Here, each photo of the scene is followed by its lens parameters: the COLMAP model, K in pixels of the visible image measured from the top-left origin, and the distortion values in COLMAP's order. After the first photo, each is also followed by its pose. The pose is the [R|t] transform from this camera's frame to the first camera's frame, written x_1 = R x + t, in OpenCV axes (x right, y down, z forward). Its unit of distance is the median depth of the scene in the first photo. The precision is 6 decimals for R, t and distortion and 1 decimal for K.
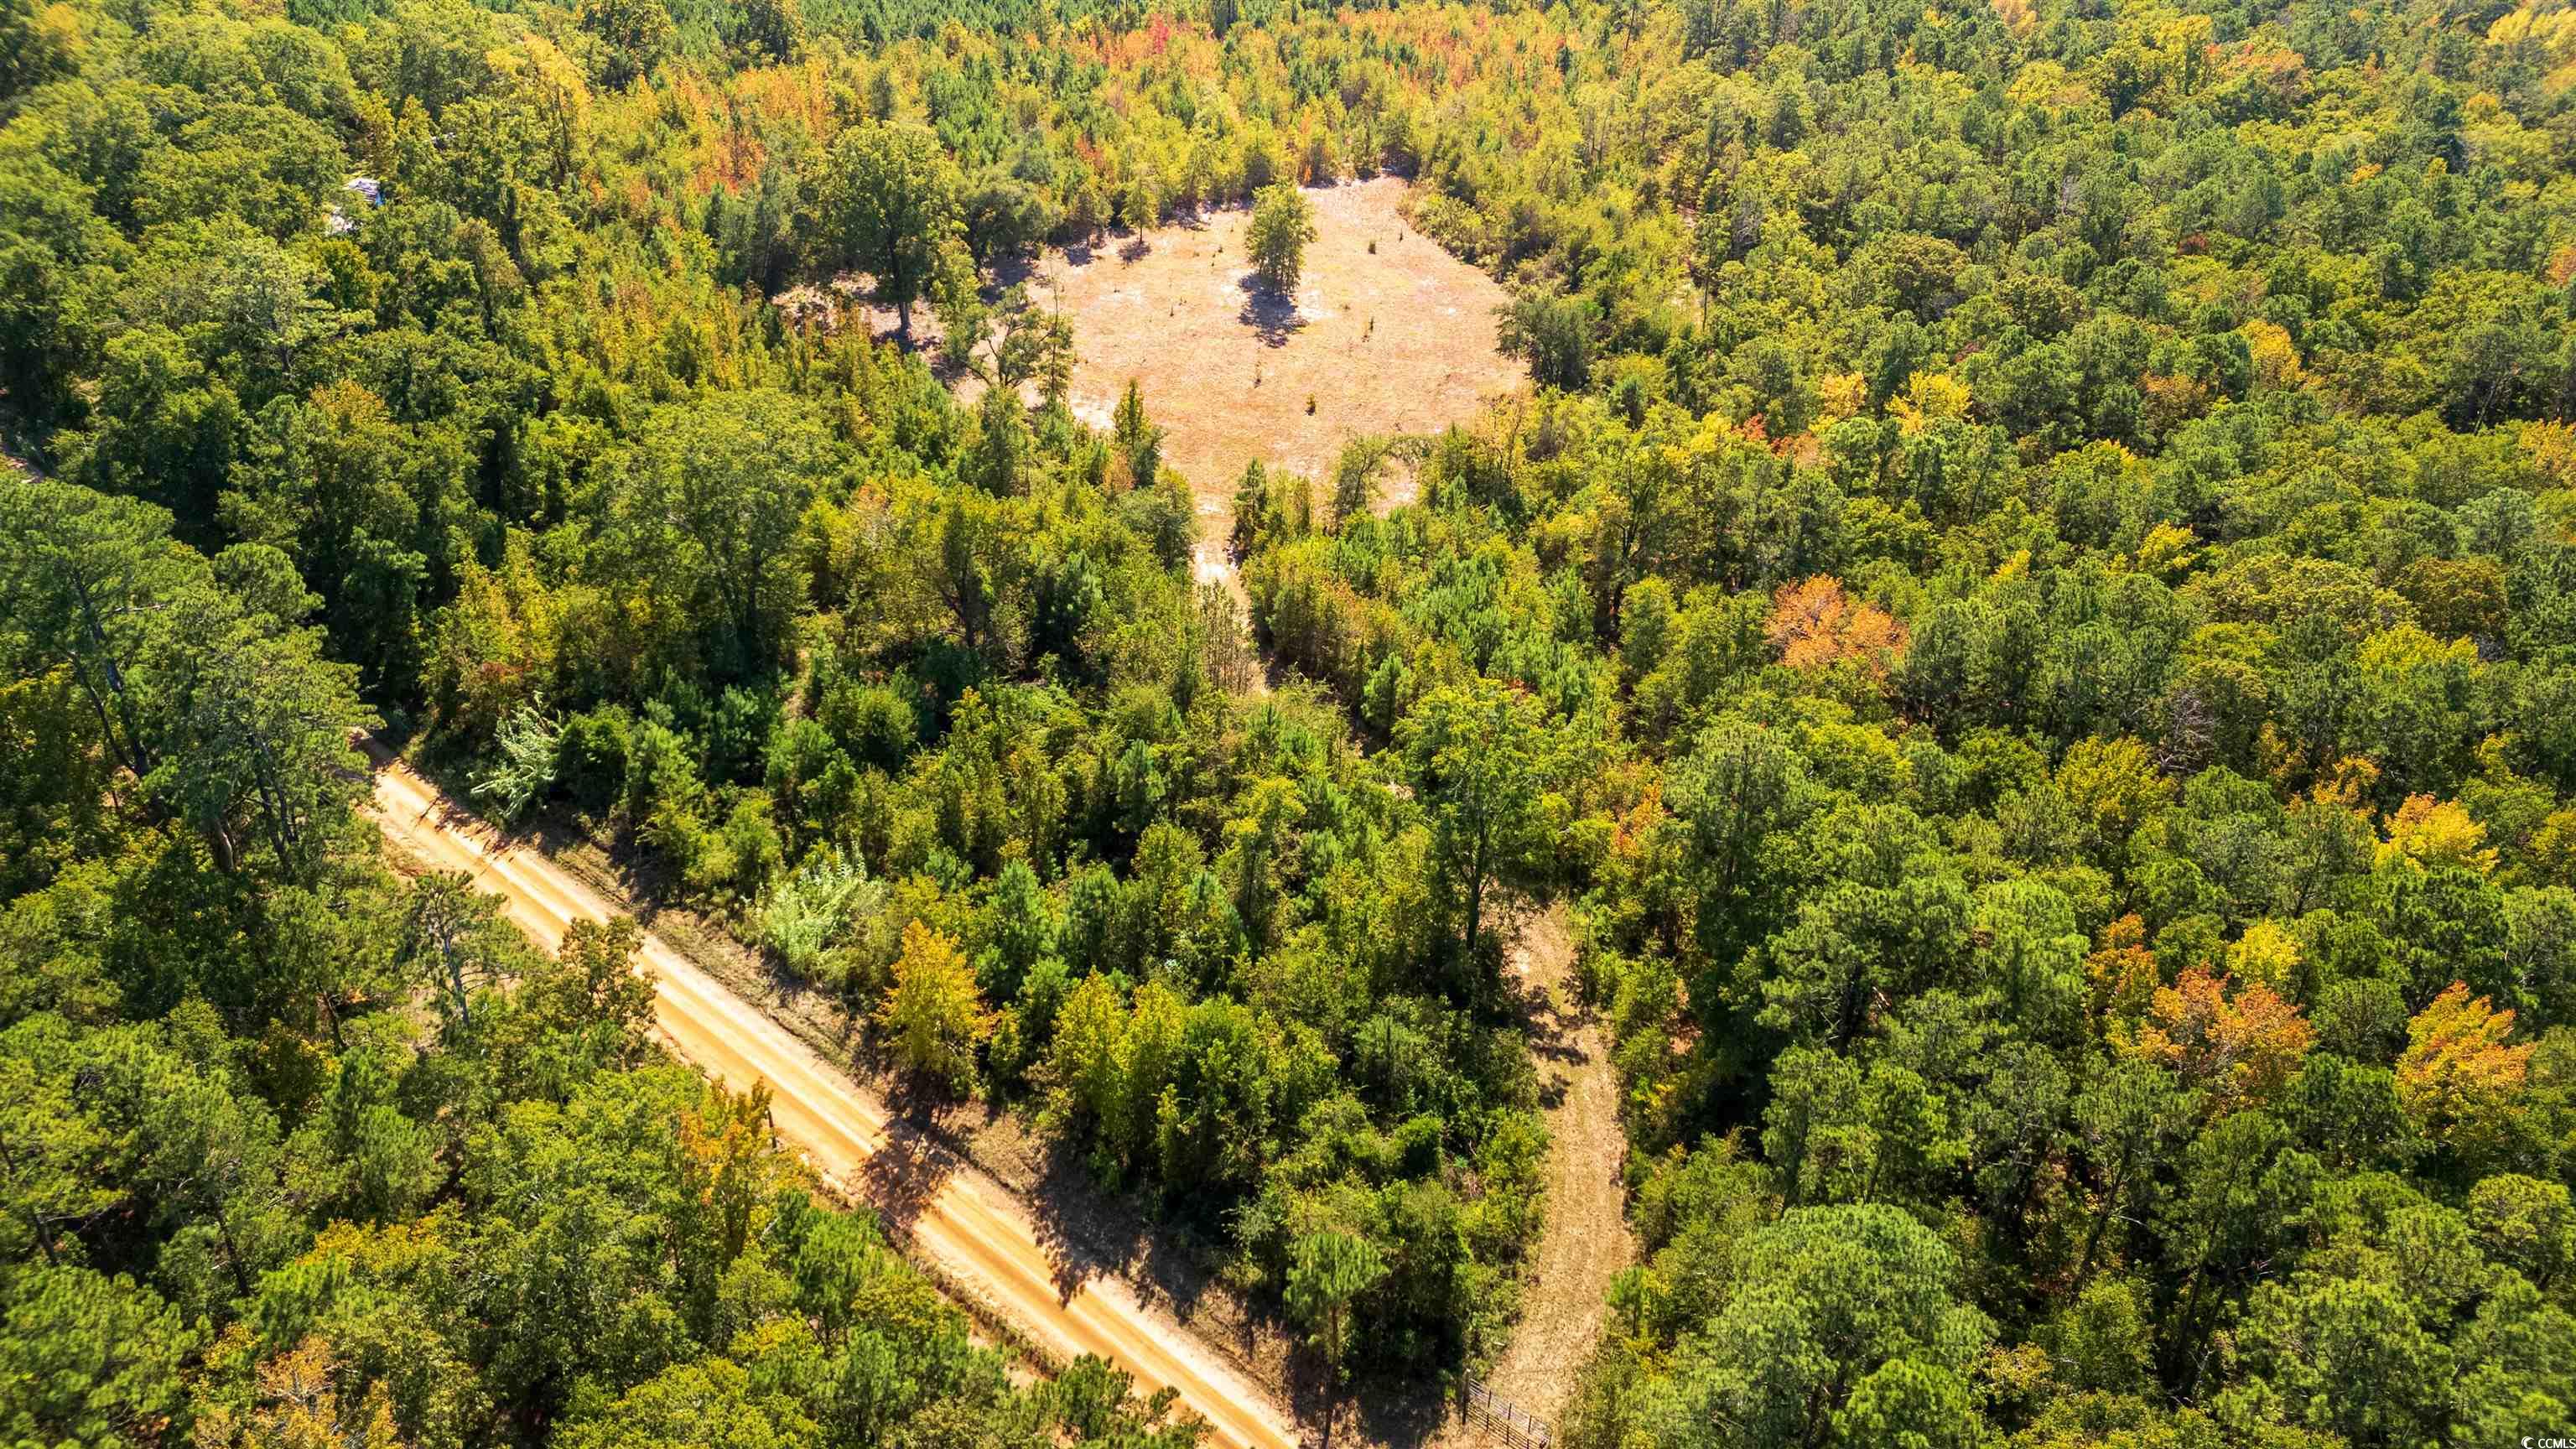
lens RADIAL K [[1860.5, 0, 1302.4], [0, 1860.5, 735.3], [0, 0, 1]] dist [0.089120, -0.098067]
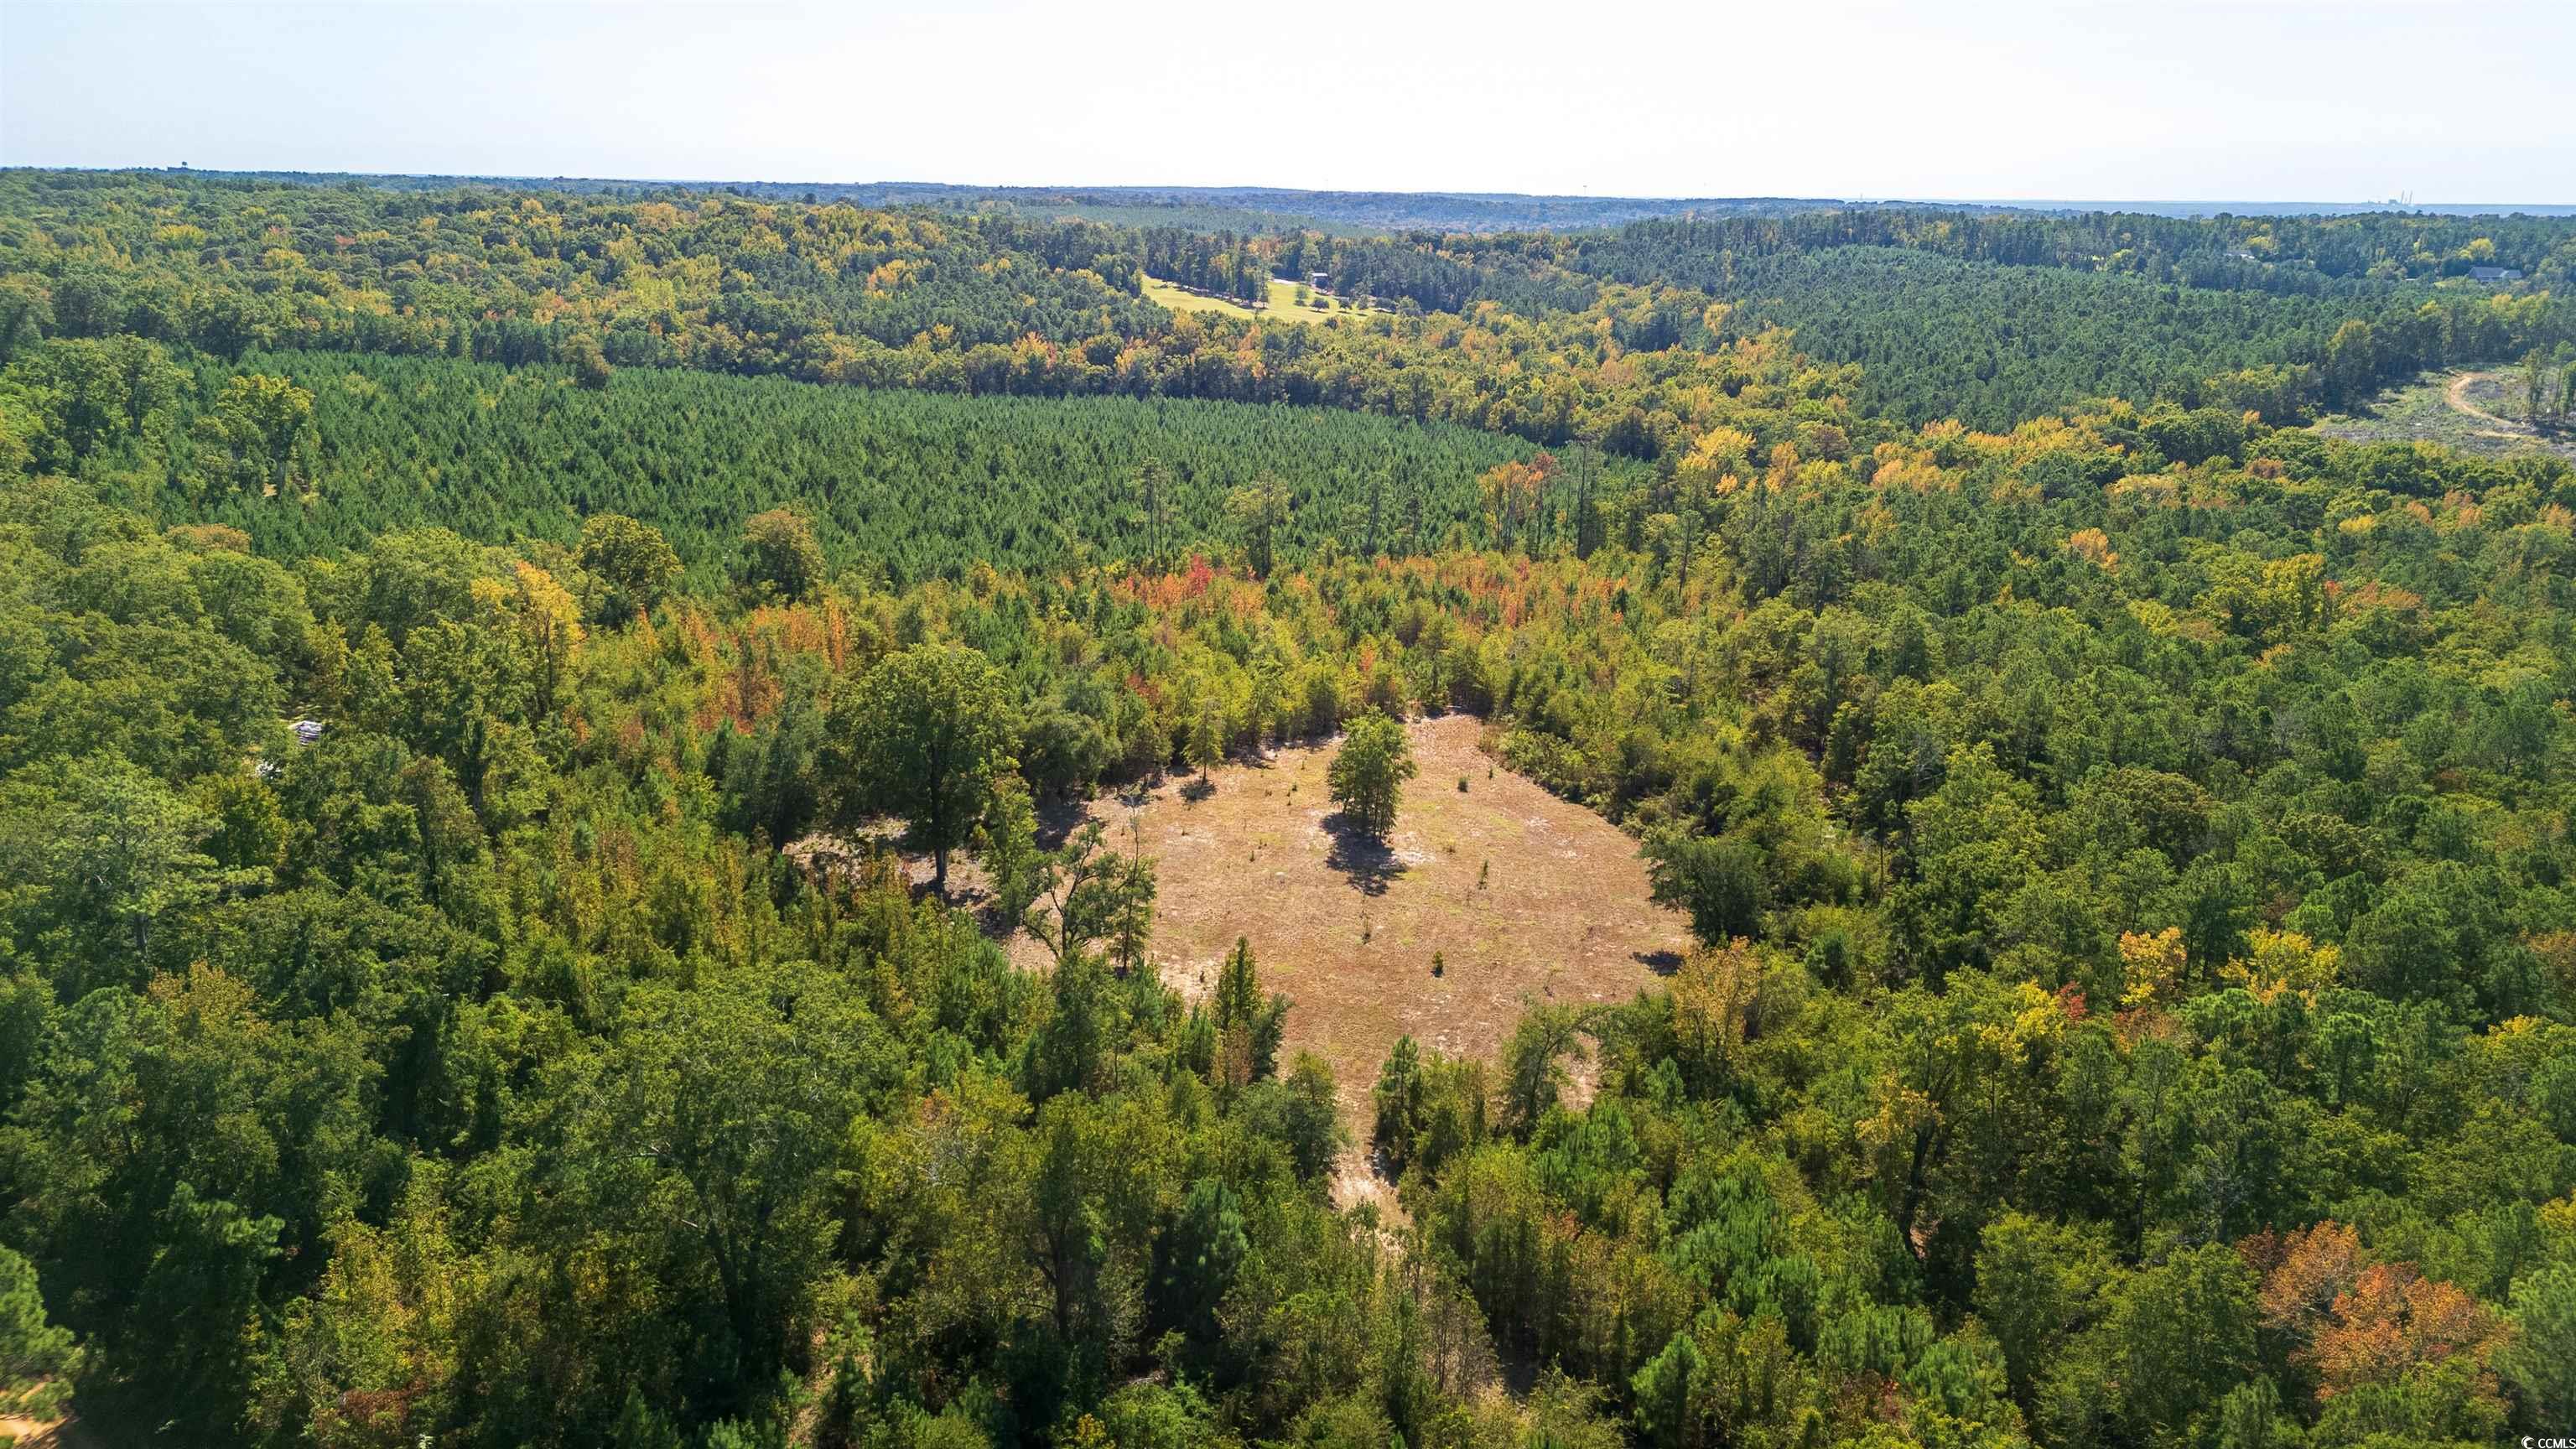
lens RADIAL K [[1860.5, 0, 1302.4], [0, 1860.5, 735.3], [0, 0, 1]] dist [0.089120, -0.098067]
pose [[0.999591, -0.004789, 0.028183, -0.081995], [0.012687, 0.957788, -0.287196, -0.042586], [-0.025618, 0.287436, 0.957457, 0.202759]]
